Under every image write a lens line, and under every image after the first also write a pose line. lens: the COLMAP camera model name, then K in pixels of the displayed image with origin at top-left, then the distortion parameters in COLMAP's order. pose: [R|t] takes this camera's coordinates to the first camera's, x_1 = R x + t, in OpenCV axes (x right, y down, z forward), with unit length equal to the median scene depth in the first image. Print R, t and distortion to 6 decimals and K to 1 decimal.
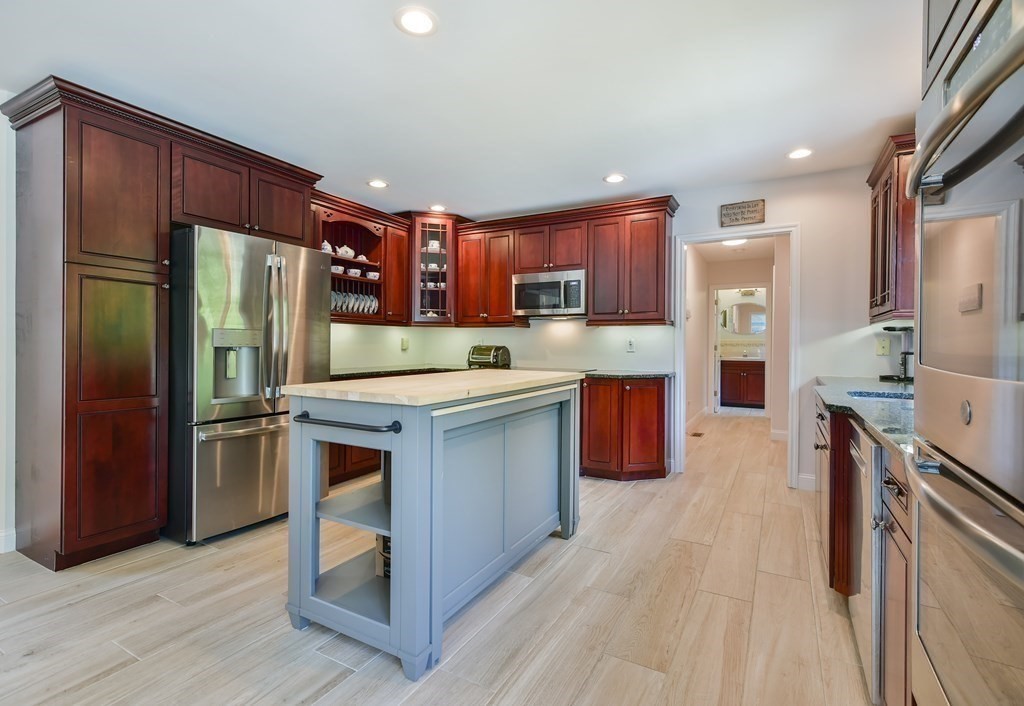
lens RADIAL K [[476.5, 0, 515.4], [0, 476.5, 346.7], [0, 0, 1]] dist [0.010918, -0.000992]
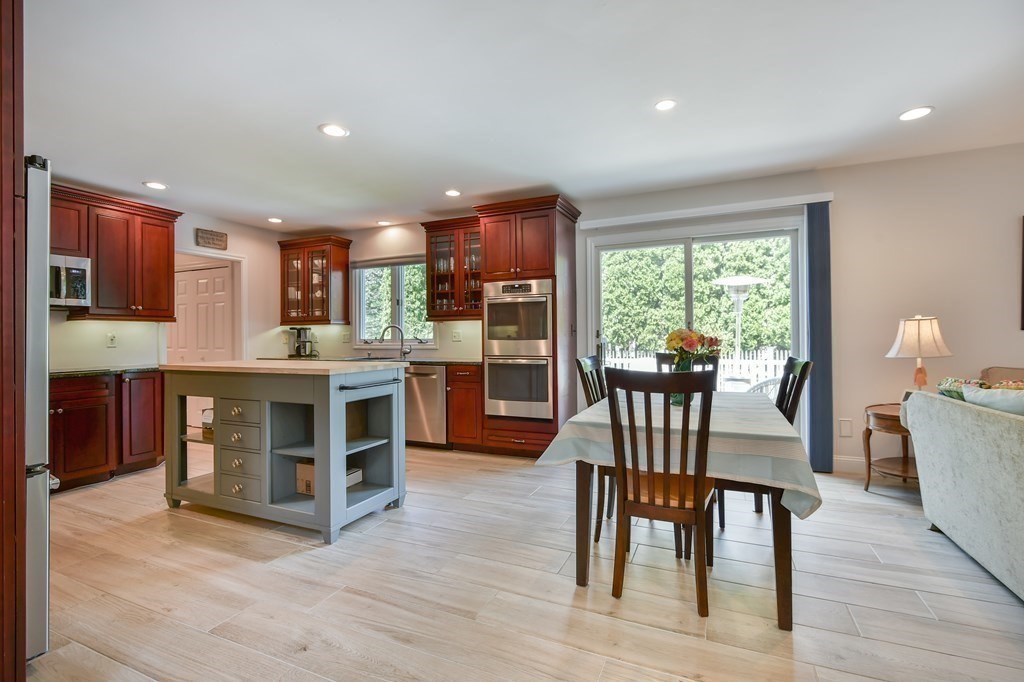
lens RADIAL K [[463.2, 0, 517.8], [0, 463.2, 334.6], [0, 0, 1]] dist [-0.005340, -0.003799]
pose [[-0.097828, -0.001804, 0.995202, -1.086433], [0.015310, 0.999877, 0.003317, -0.007112], [-0.995086, 0.015561, -0.097788, 0.348113]]
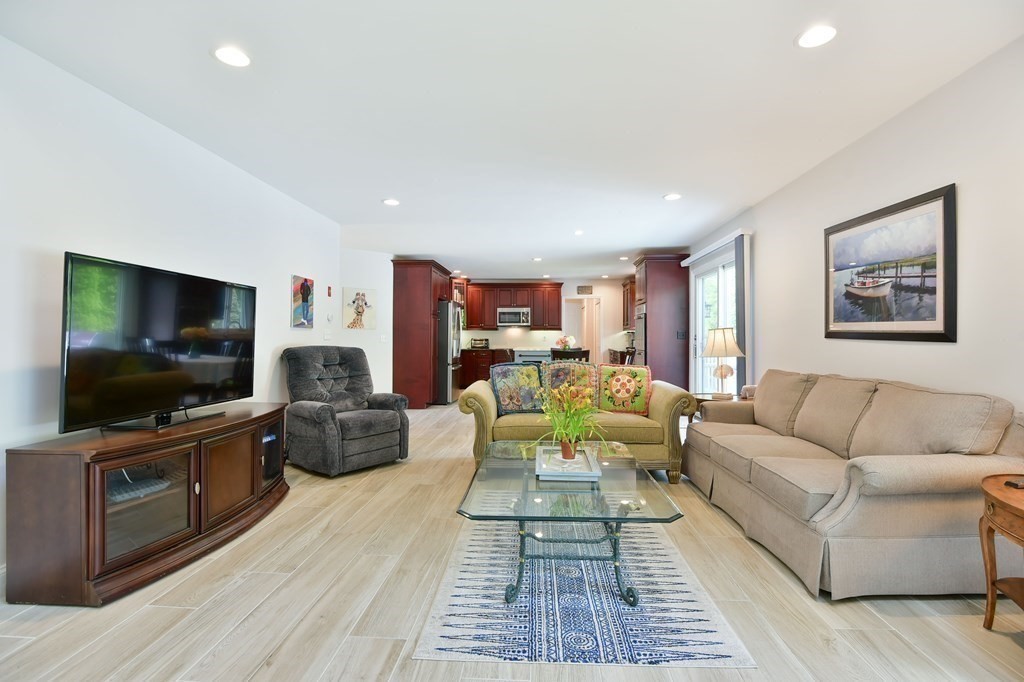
lens RADIAL K [[463.2, 0, 516.2], [0, 463.2, 335.0], [0, 0, 1]] dist [-0.005340, -0.003799]
pose [[0.901443, -0.003783, 0.432882, -1.287527], [0.007986, 0.999937, -0.007892, -0.001999], [-0.432824, 0.010571, 0.901416, -1.527714]]
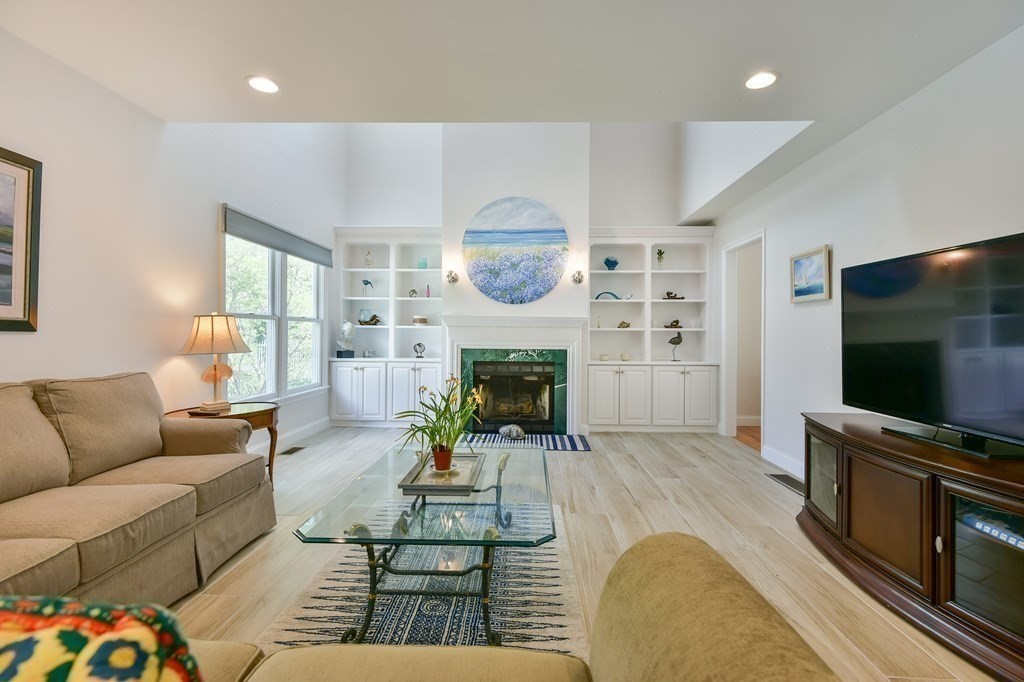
lens RADIAL K [[463.2, 0, 516.8], [0, 463.2, 333.1], [0, 0, 1]] dist [-0.005340, -0.003799]
pose [[-0.891310, -0.012588, -0.453220, -0.668335], [-0.015378, 0.999879, 0.002472, -0.000398], [0.453134, 0.009173, -0.891395, -0.232964]]
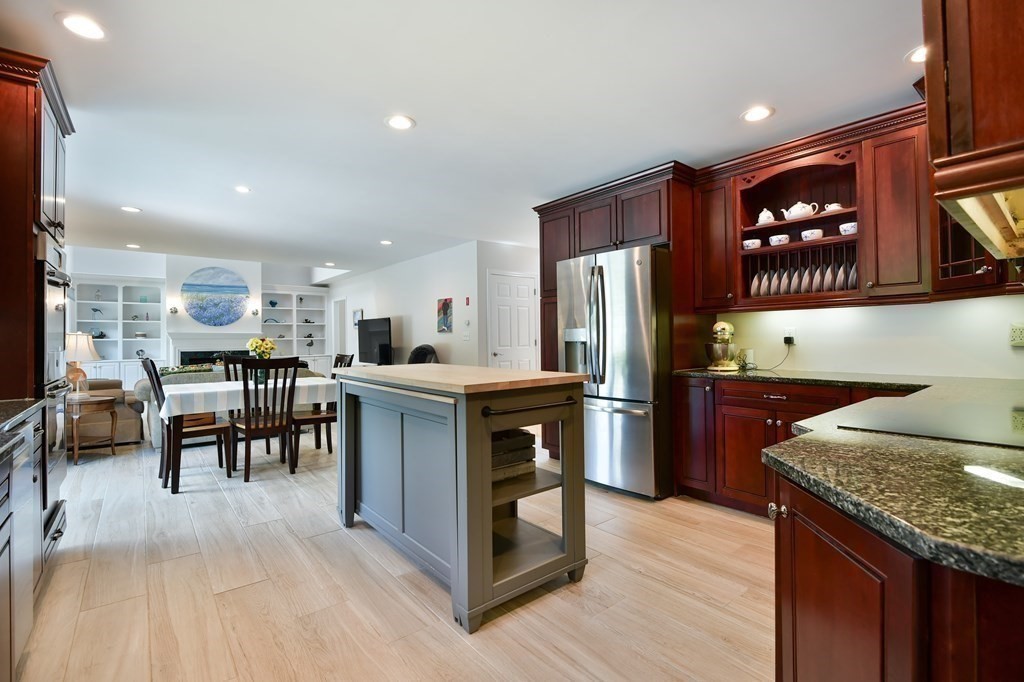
lens RADIAL K [[463.2, 0, 514.2], [0, 463.2, 336.2], [0, 0, 1]] dist [-0.005340, -0.003799]
pose [[-0.372629, -0.007697, -0.927948, 0.607011], [0.001813, 0.999958, -0.009022, -0.003300], [0.927979, -0.005044, -0.372599, 1.146804]]
